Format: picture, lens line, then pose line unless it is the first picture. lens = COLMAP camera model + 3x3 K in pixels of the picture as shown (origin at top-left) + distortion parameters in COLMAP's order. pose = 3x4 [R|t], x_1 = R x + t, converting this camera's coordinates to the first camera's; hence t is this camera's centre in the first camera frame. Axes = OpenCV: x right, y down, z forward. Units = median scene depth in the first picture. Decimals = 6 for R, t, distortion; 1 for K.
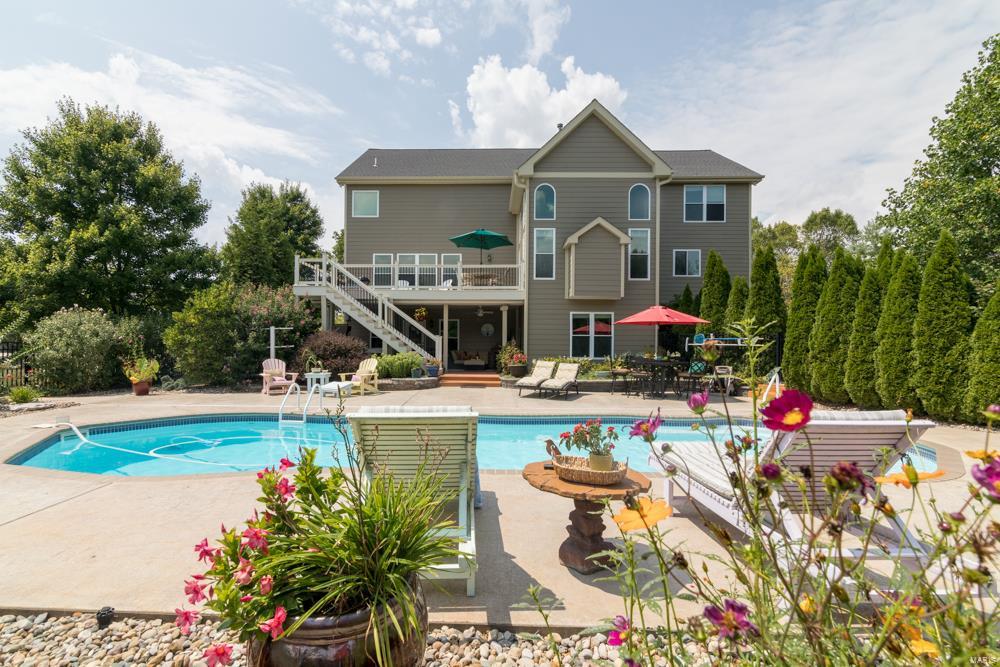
lens RADIAL K [[462.2, 0, 499.8], [0, 462.2, 338.5], [0, 0, 1]] dist [0.001890, -0.000177]
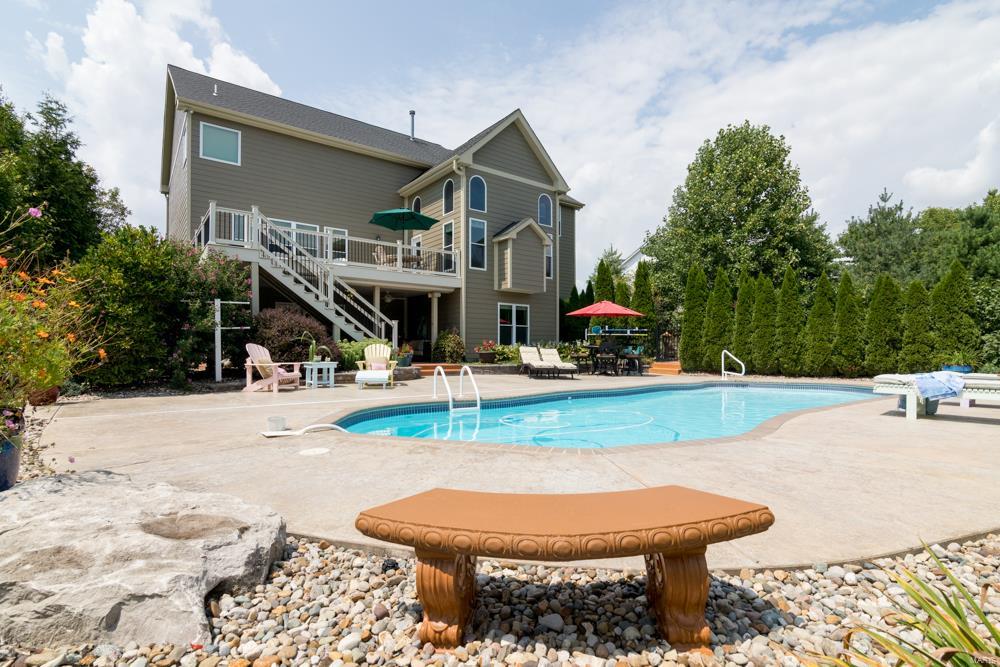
lens RADIAL K [[476.2, 0, 499.4], [0, 476.2, 338.1], [0, 0, 1]] dist [-0.006497, -0.000282]
pose [[0.783286, 0.010253, 0.621577, -0.539521], [-0.008960, 0.999946, -0.005203, 0.030054], [-0.621597, -0.001494, 0.783336, 0.155955]]
